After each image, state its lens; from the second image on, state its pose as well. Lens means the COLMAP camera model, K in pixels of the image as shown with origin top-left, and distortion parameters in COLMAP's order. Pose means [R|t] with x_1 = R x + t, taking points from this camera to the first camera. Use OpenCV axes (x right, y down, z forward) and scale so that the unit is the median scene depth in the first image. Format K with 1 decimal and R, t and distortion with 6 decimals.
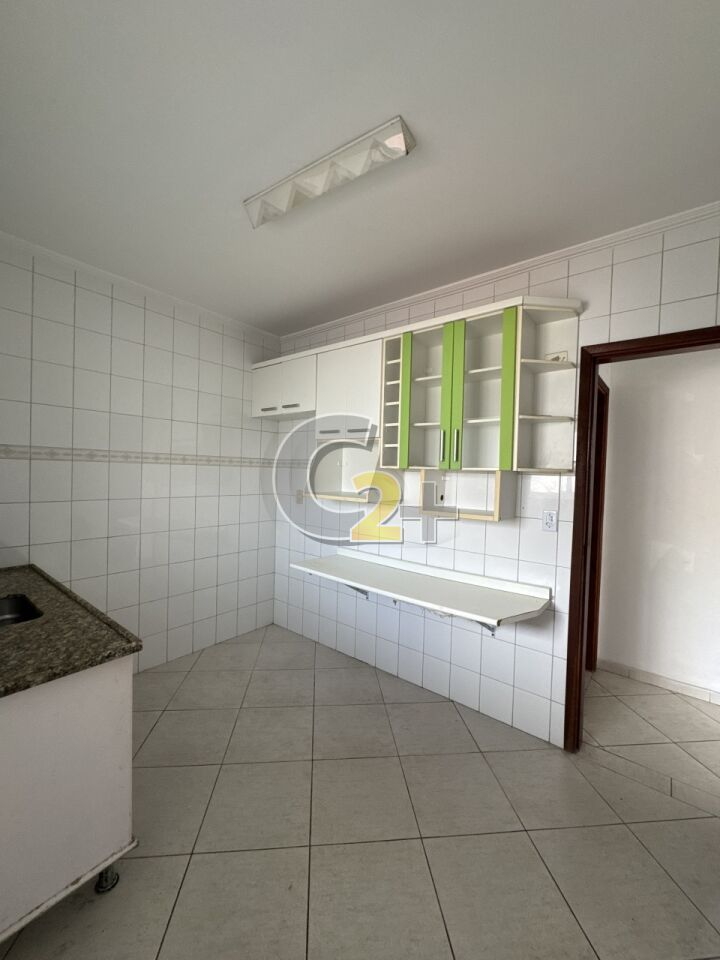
lens RADIAL K [[382.1, 0, 360.2], [0, 382.1, 483.9], [0, 0, 1]] dist [-0.003435, 0.000017]
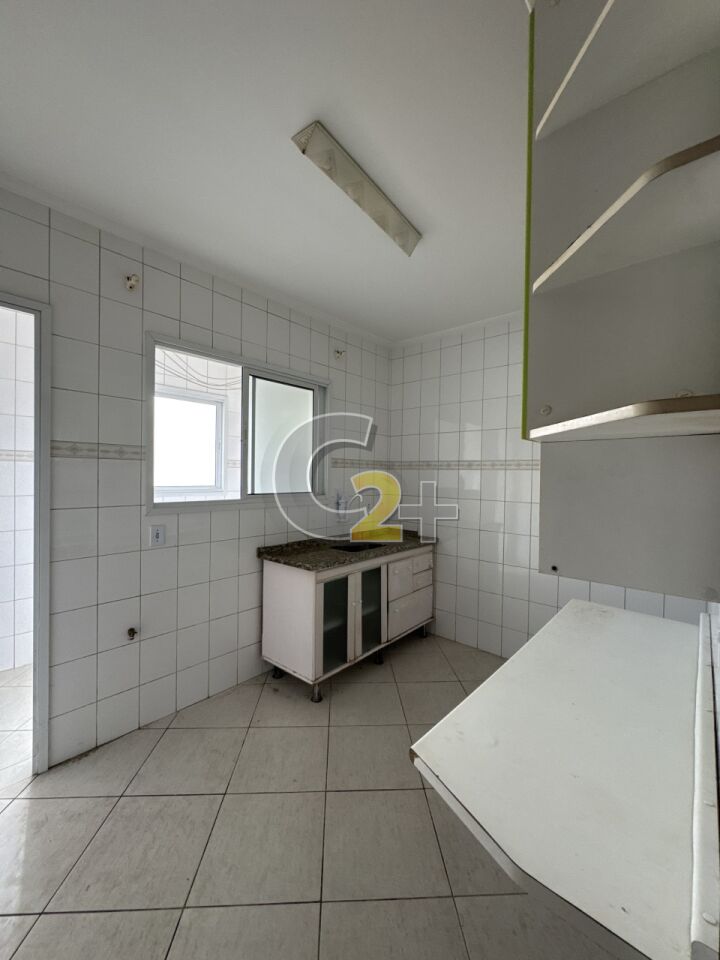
lens RADIAL K [[384.5, 0, 360.0], [0, 384.5, 480.0], [0, 0, 1]] dist [0.001719, 0.000414]
pose [[-0.055754, -0.017070, -0.998299, 0.940828], [-0.048105, 0.998739, -0.014391, 0.020059], [0.997285, 0.047220, -0.056505, 1.016495]]
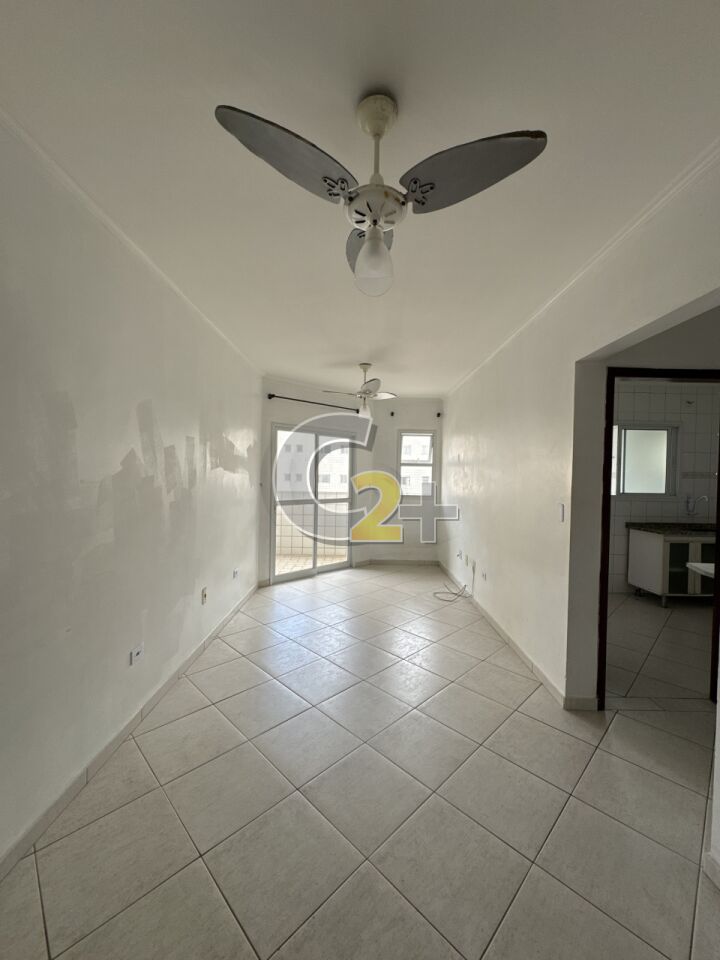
lens RADIAL K [[384.5, 0, 360.0], [0, 384.5, 480.0], [0, 0, 1]] dist [0.001719, 0.000414]
pose [[-0.781840, -0.033869, -0.622558, 2.807315], [-0.060934, 0.997894, 0.022236, 0.036623], [0.620494, 0.055320, -0.782258, 1.539690]]
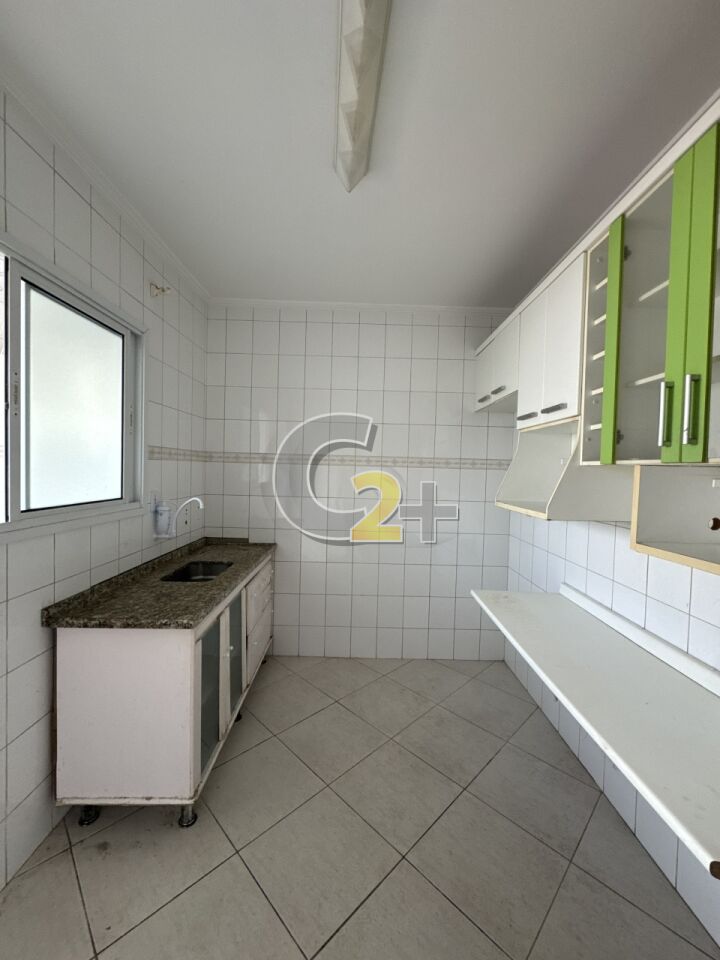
lens RADIAL K [[384.5, 0, 360.0], [0, 384.5, 480.0], [0, 0, 1]] dist [0.001719, 0.000414]
pose [[0.623594, 0.008857, -0.781698, 0.474405], [-0.030114, 0.999466, -0.012699, -0.000226], [0.781168, 0.031460, 0.623528, 0.517824]]
